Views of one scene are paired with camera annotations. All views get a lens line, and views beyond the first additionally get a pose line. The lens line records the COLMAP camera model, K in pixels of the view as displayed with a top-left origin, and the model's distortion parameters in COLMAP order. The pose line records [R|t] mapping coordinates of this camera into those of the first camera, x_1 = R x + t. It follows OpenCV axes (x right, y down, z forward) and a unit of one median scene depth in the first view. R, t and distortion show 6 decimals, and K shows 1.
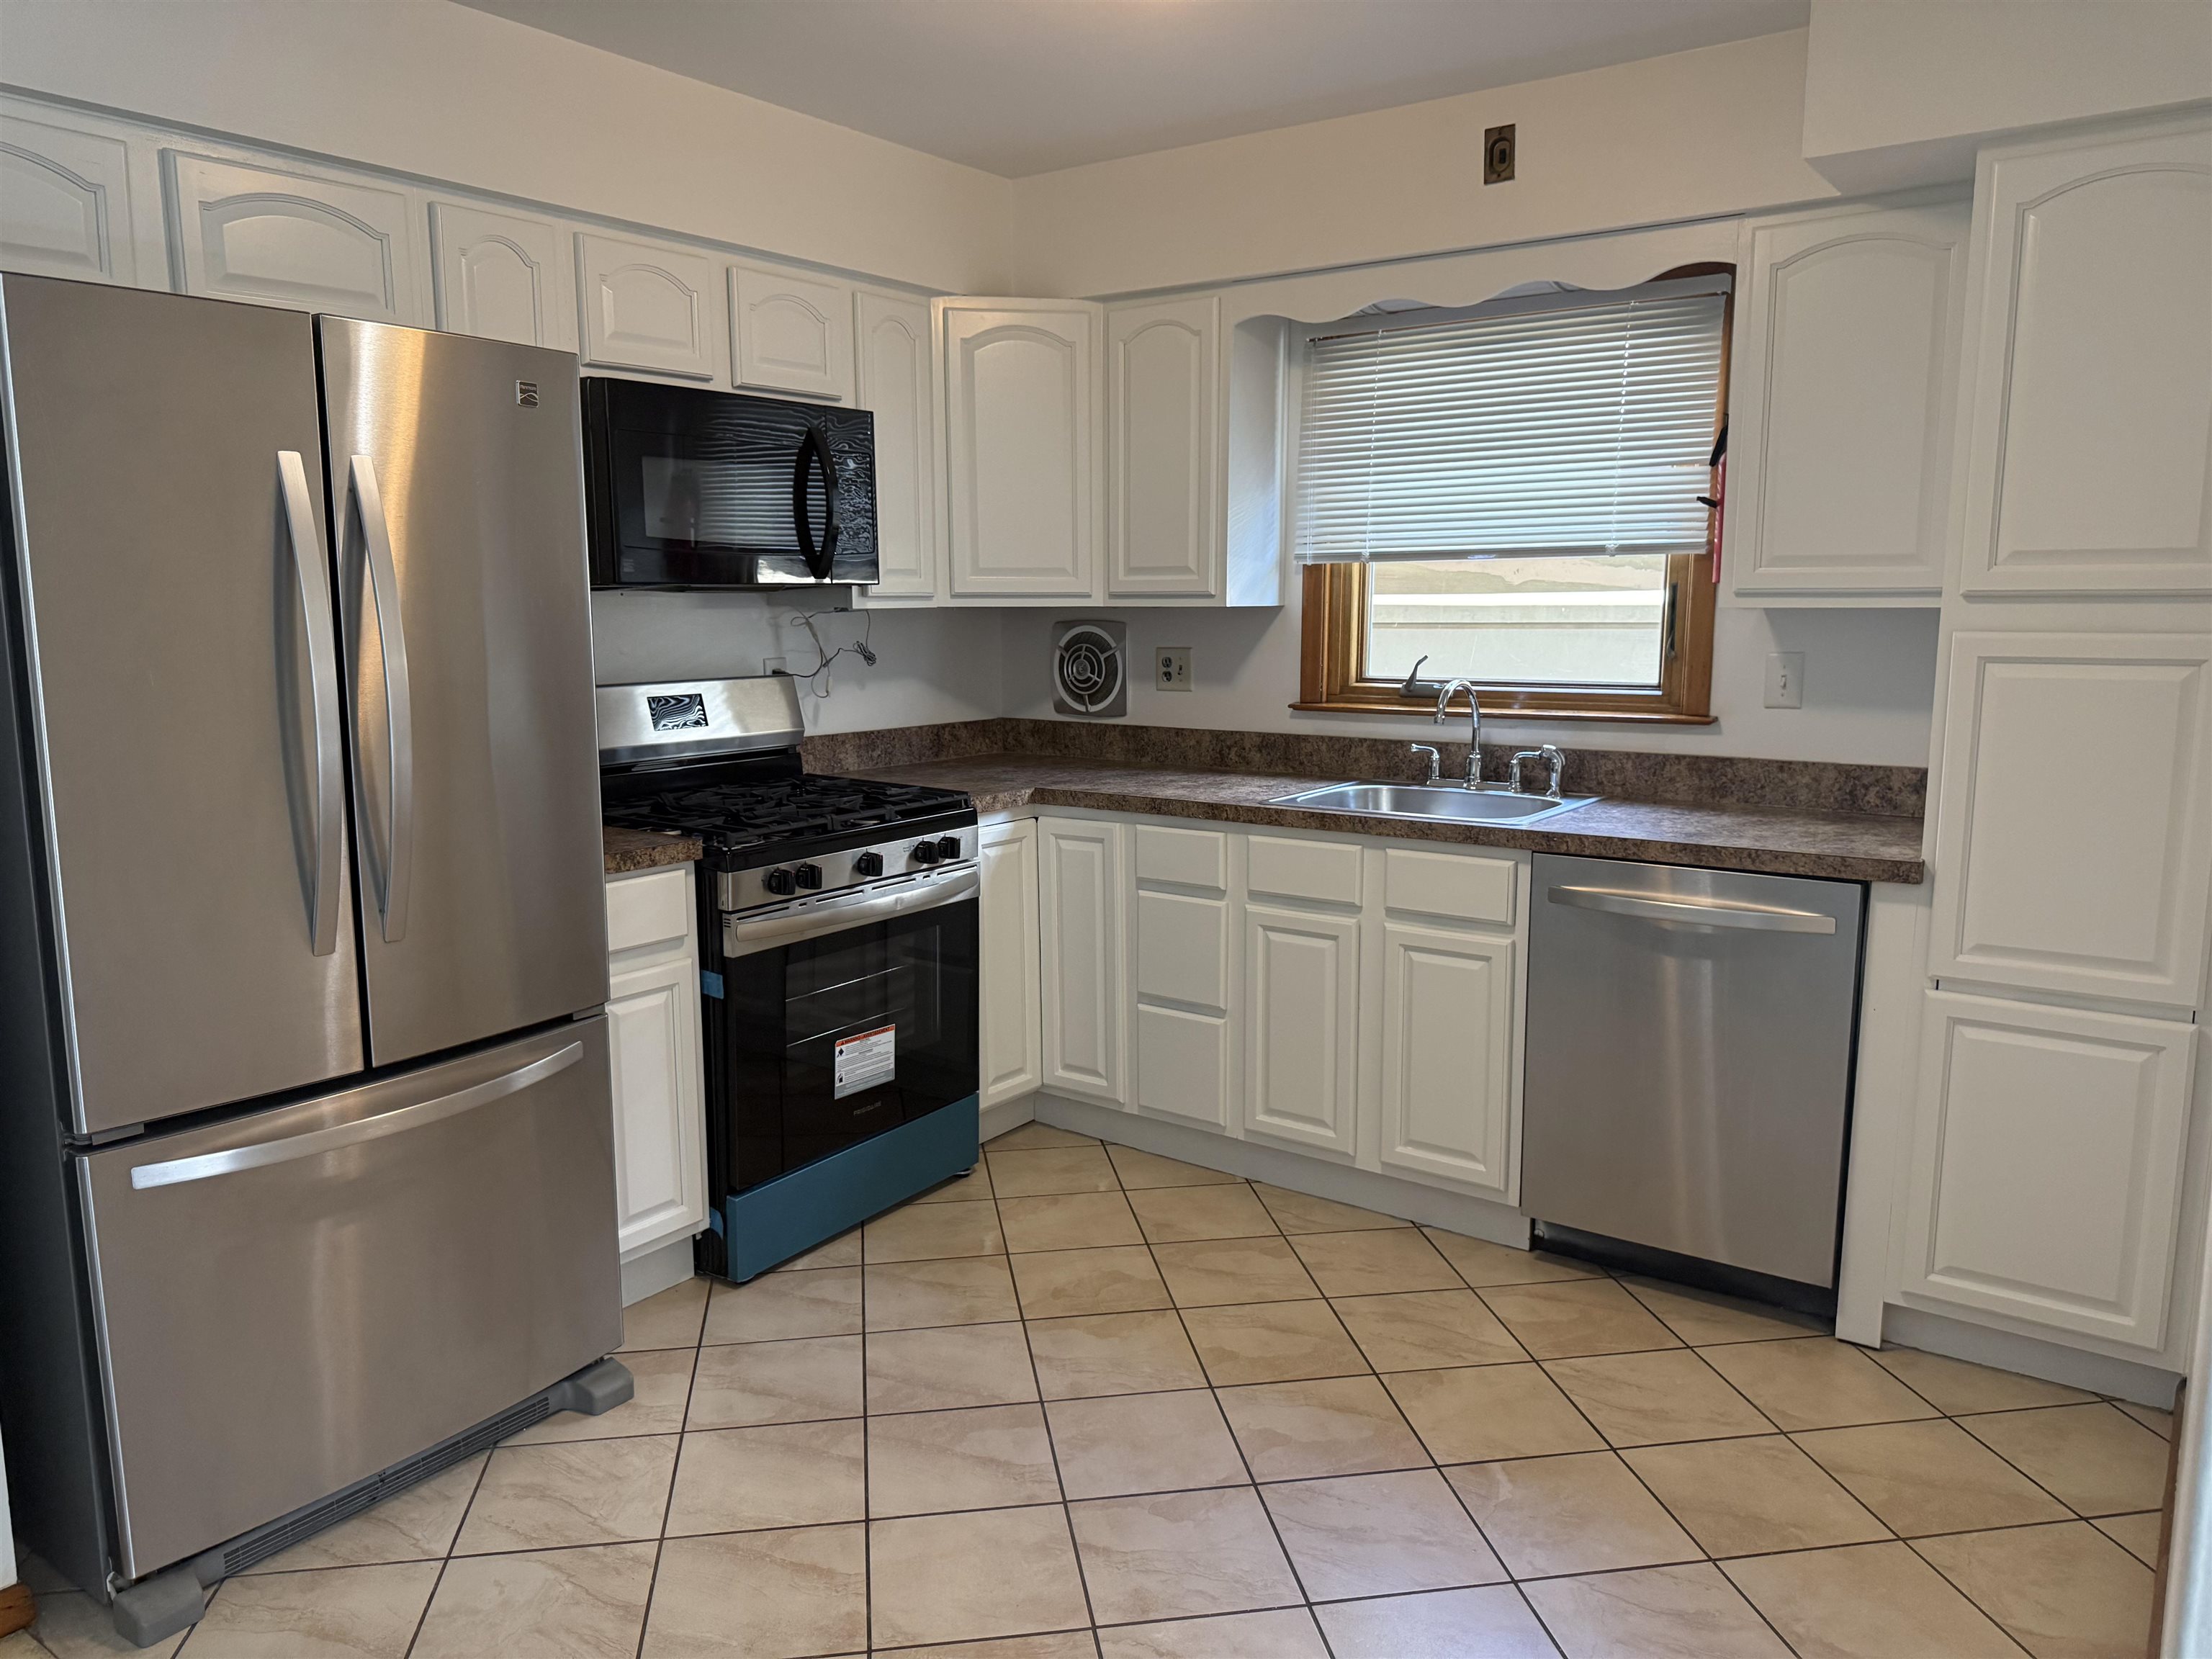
lens RADIAL K [[1538.0, 0, 1107.9], [0, 1538.0, 835.4], [0, 0, 1]] dist [0.028414, -0.030702]
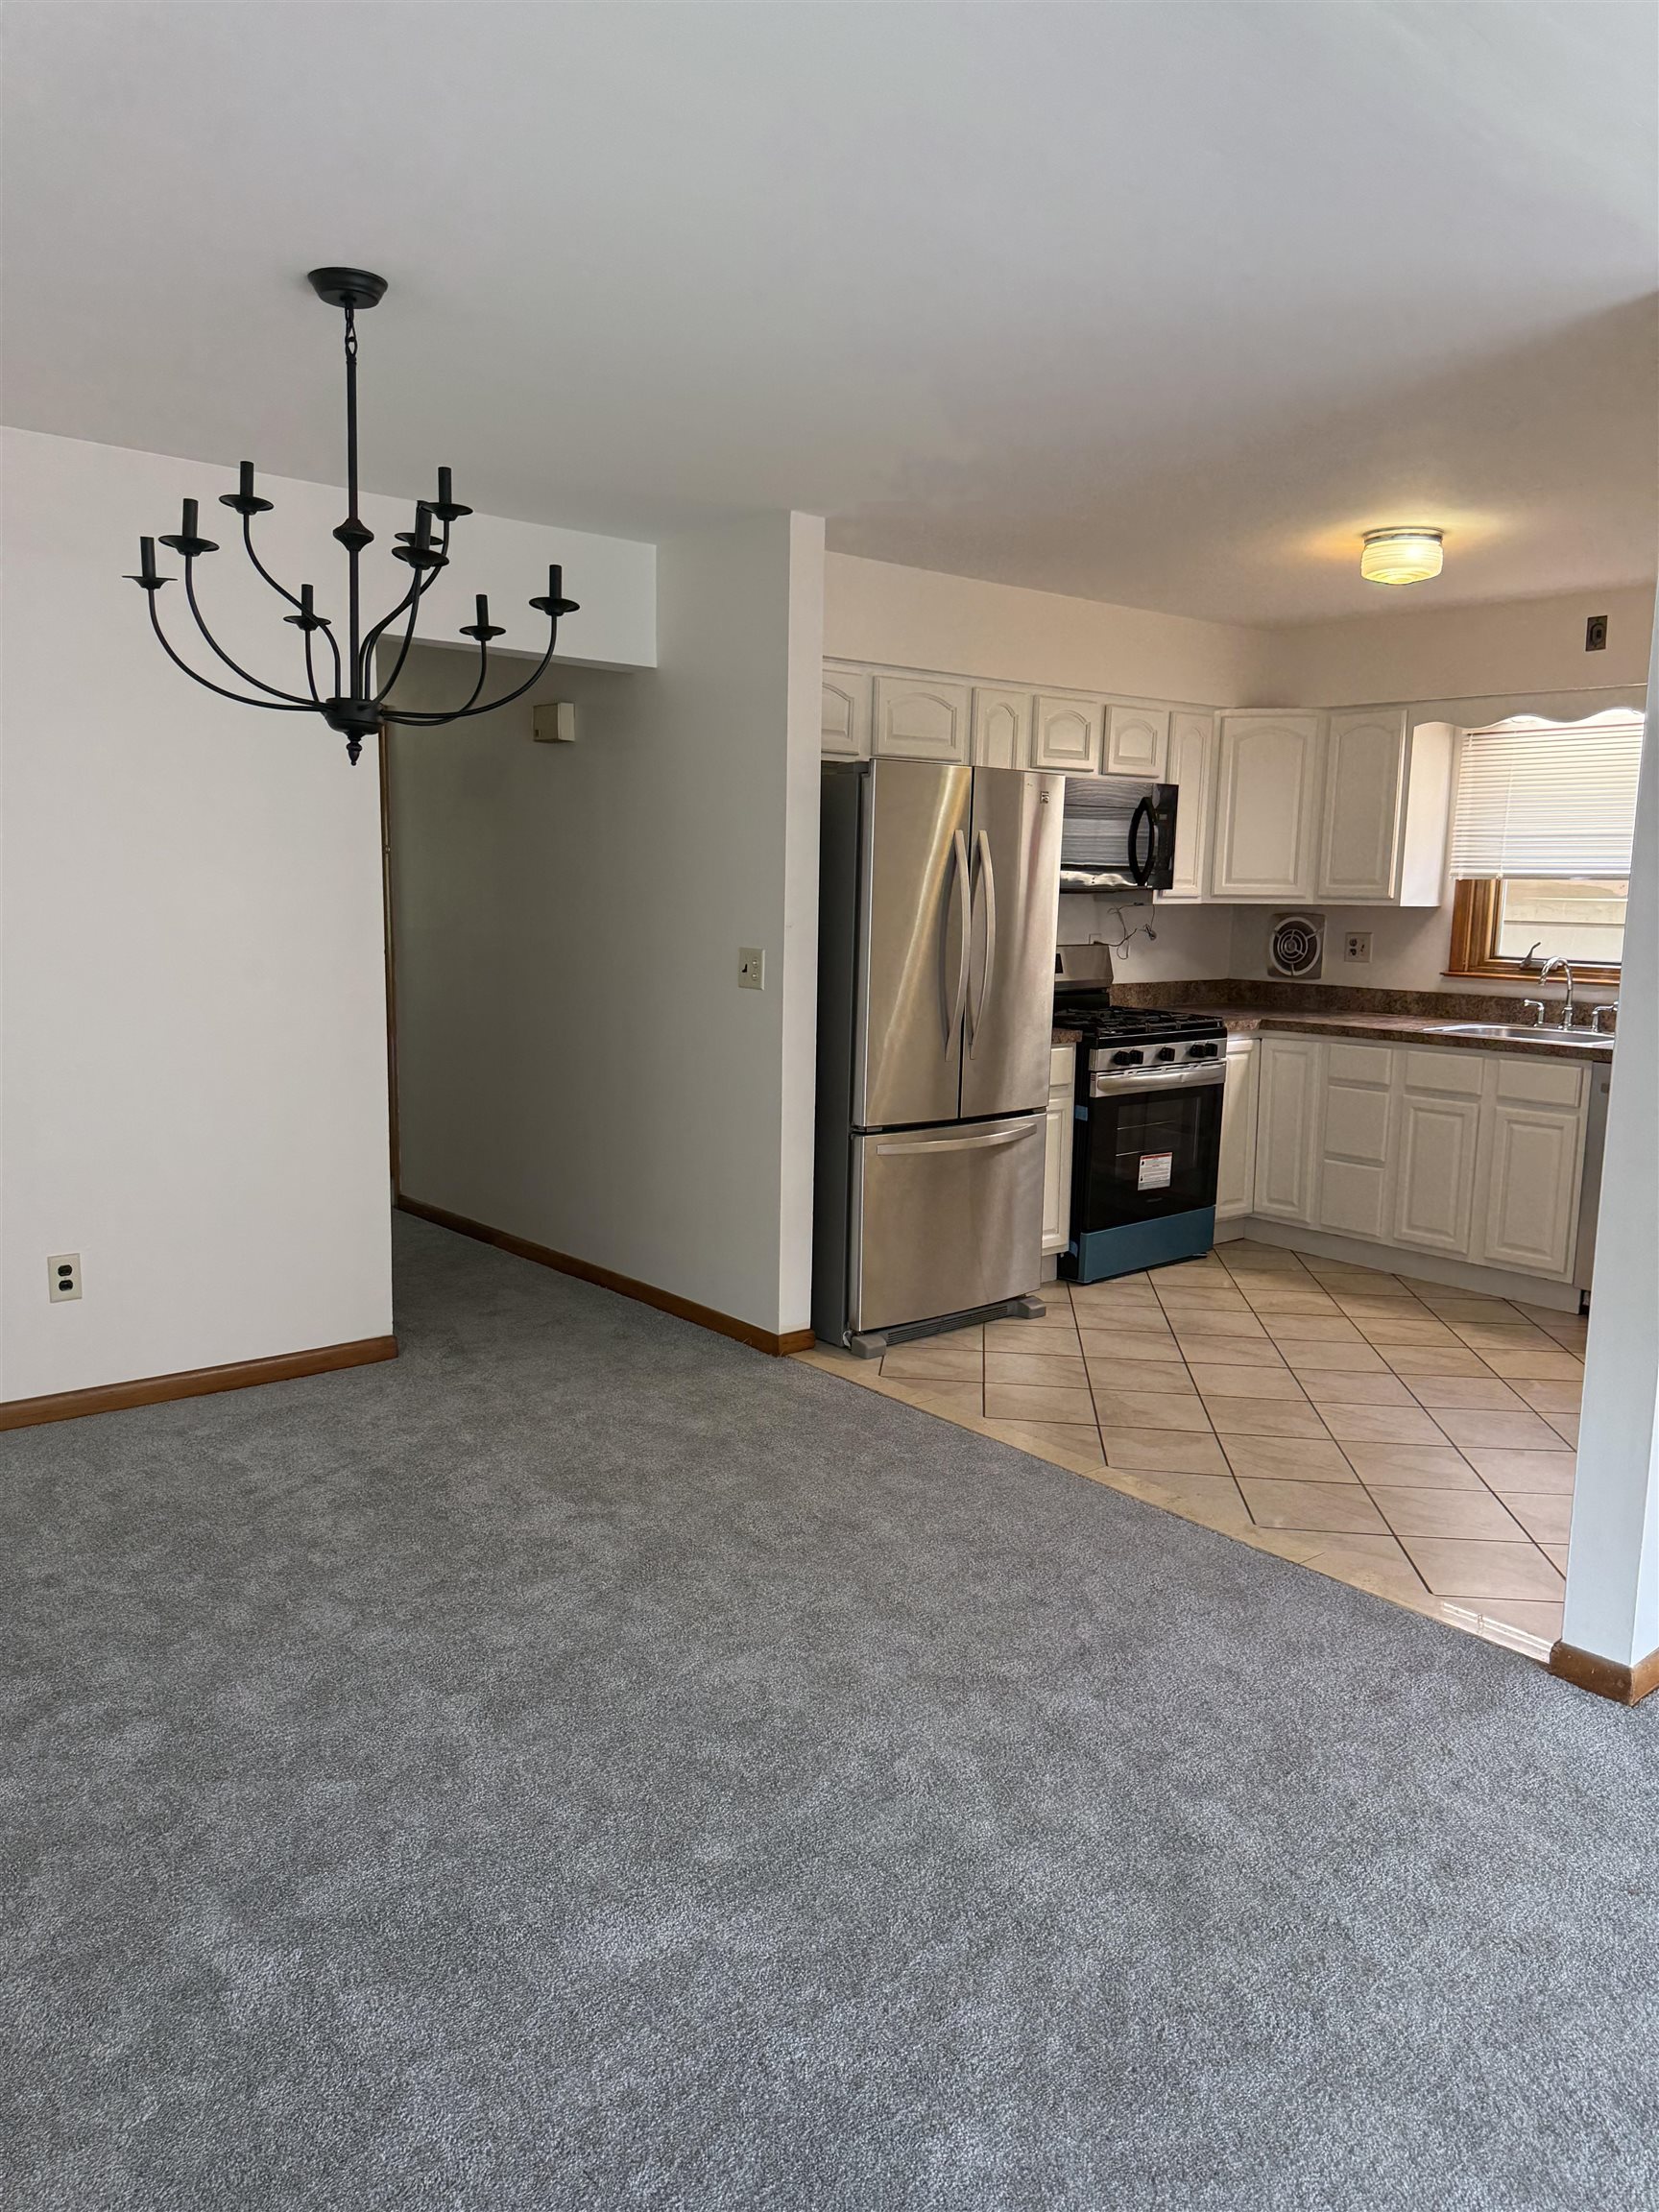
lens RADIAL K [[1538.0, 0, 791.7], [0, 1538.0, 1118.5], [0, 0, 1]] dist [0.028414, -0.030702]
pose [[0.960575, 0.060250, -0.271415, -0.084928], [-0.061371, 0.998106, 0.004364, 0.104704], [0.271163, 0.012465, 0.962453, -0.729489]]
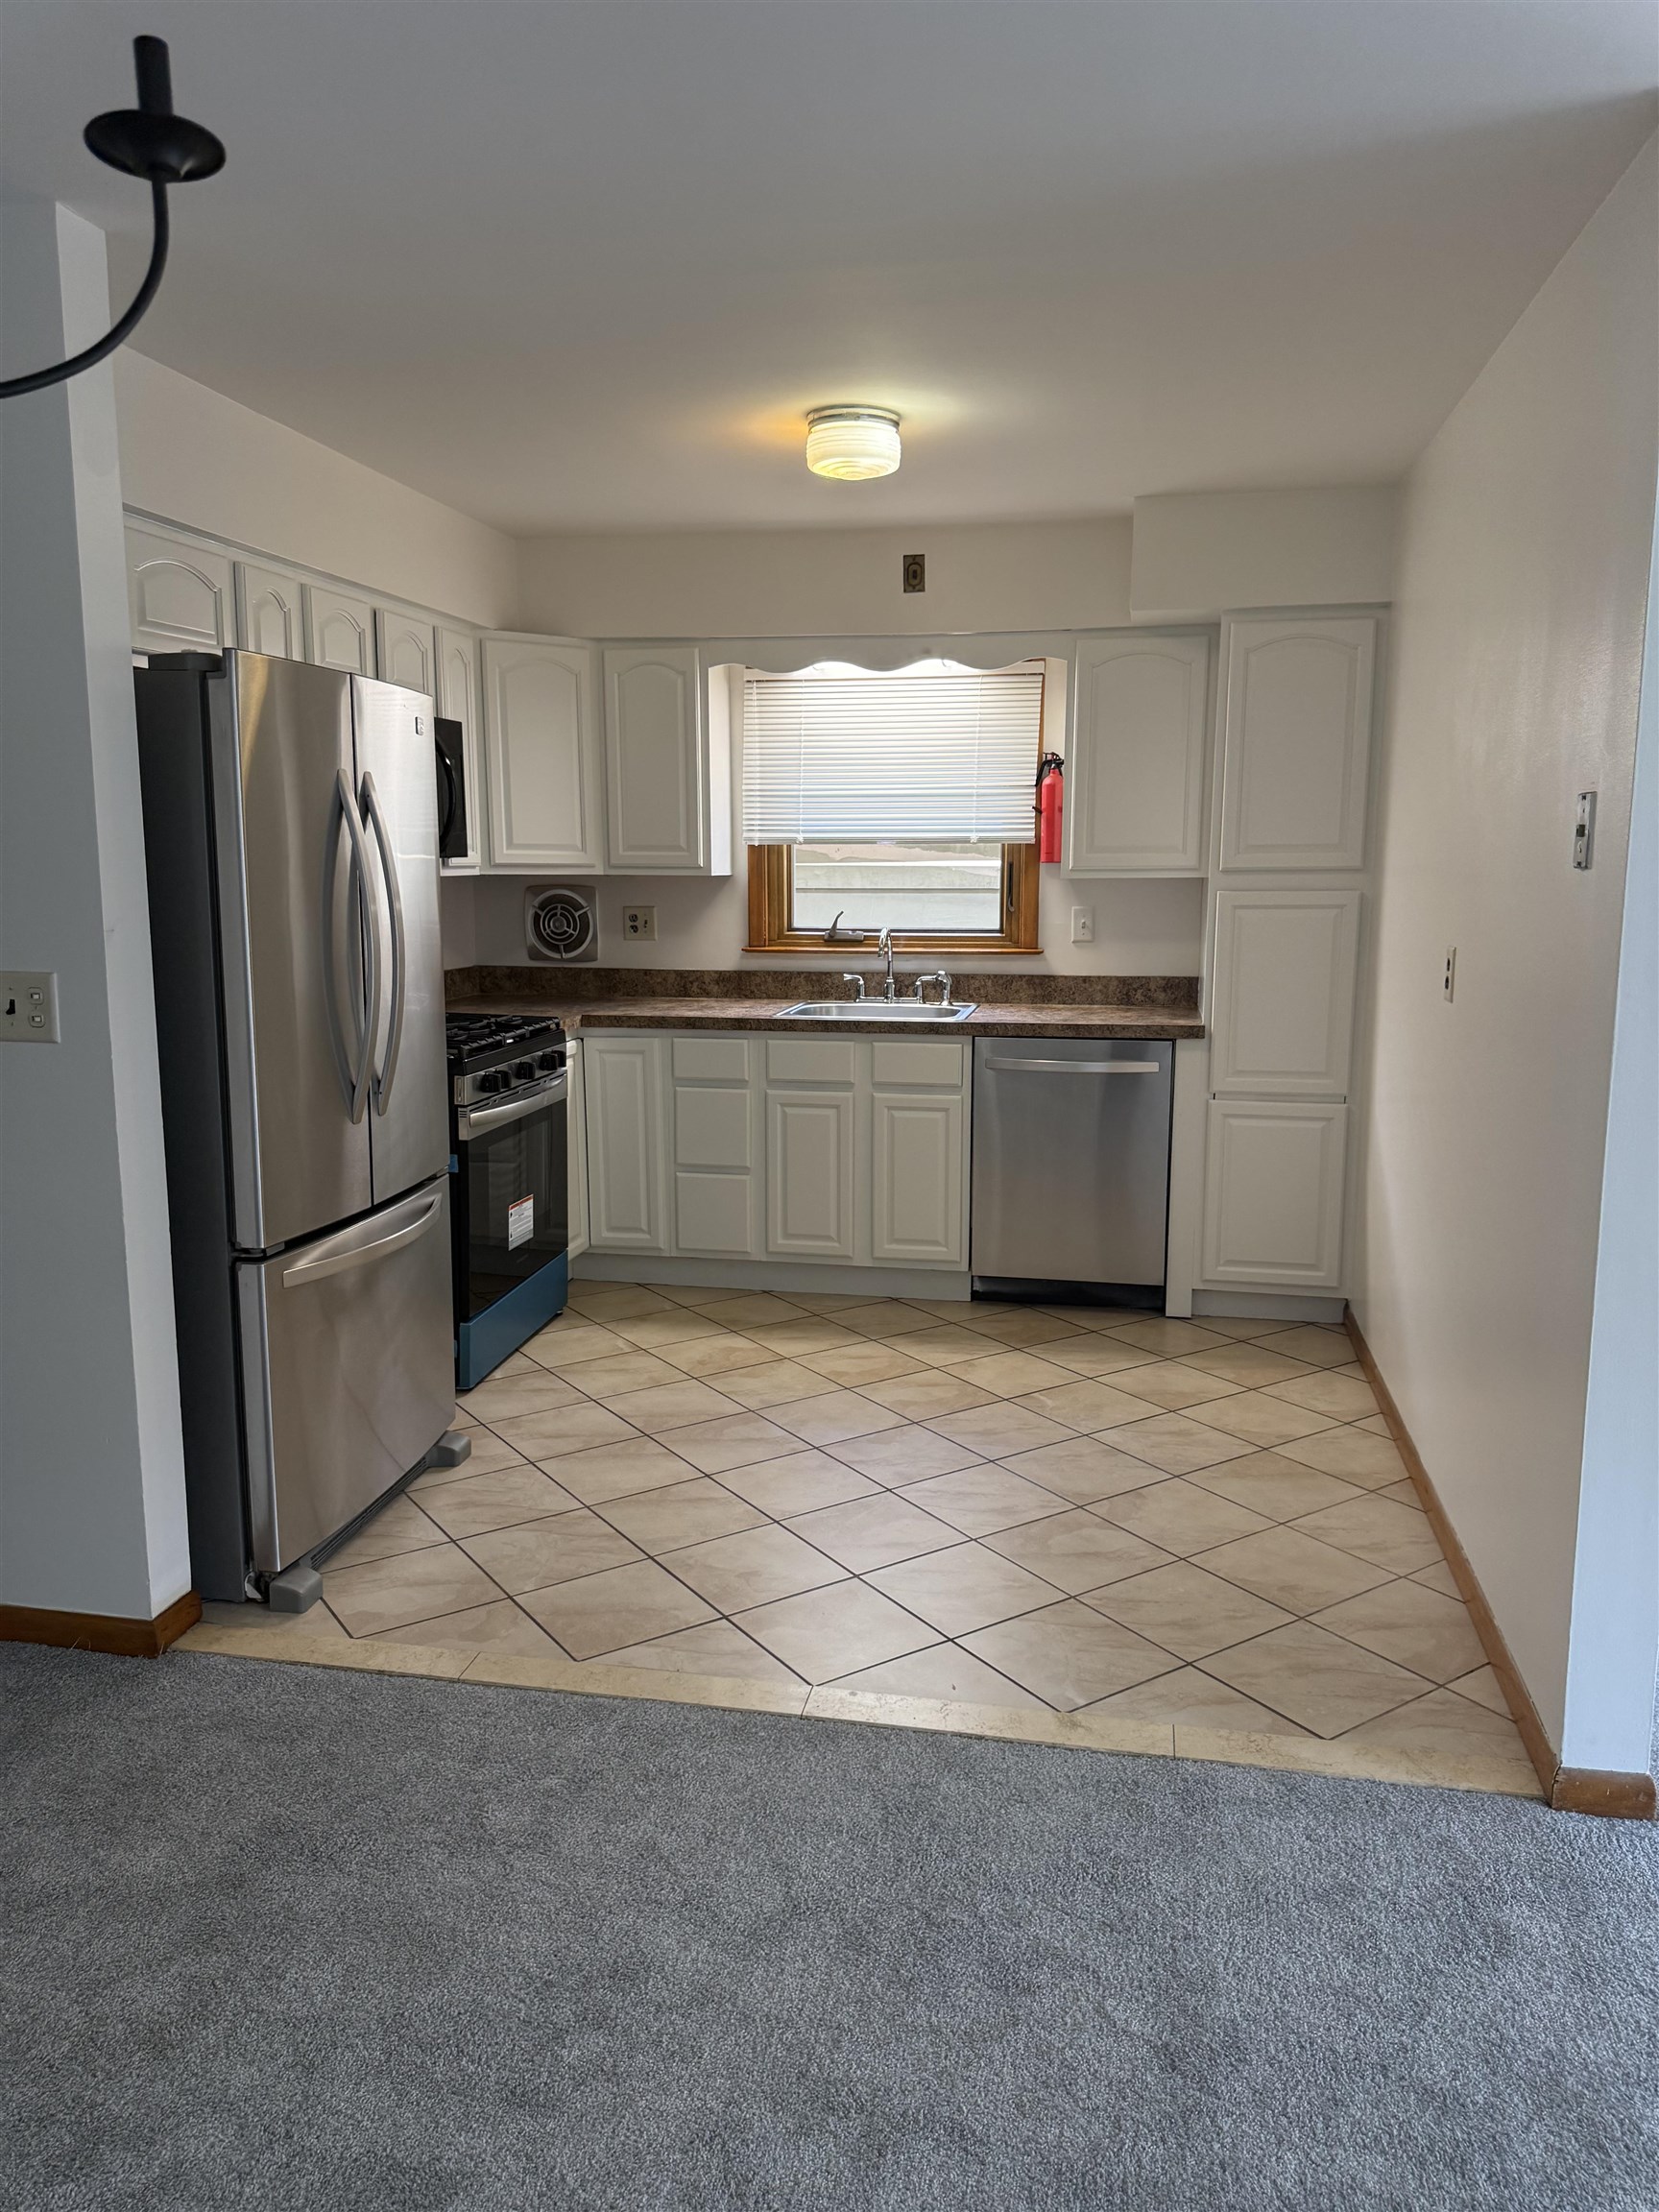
lens RADIAL K [[1538.0, 0, 818.5], [0, 1538.0, 1111.0], [0, 0, 1]] dist [0.028414, -0.030702]
pose [[0.907647, -0.063438, 0.414912, -0.459316], [0.060772, 0.997958, 0.019641, 0.041360], [-0.415311, 0.007387, 0.909650, -0.299730]]
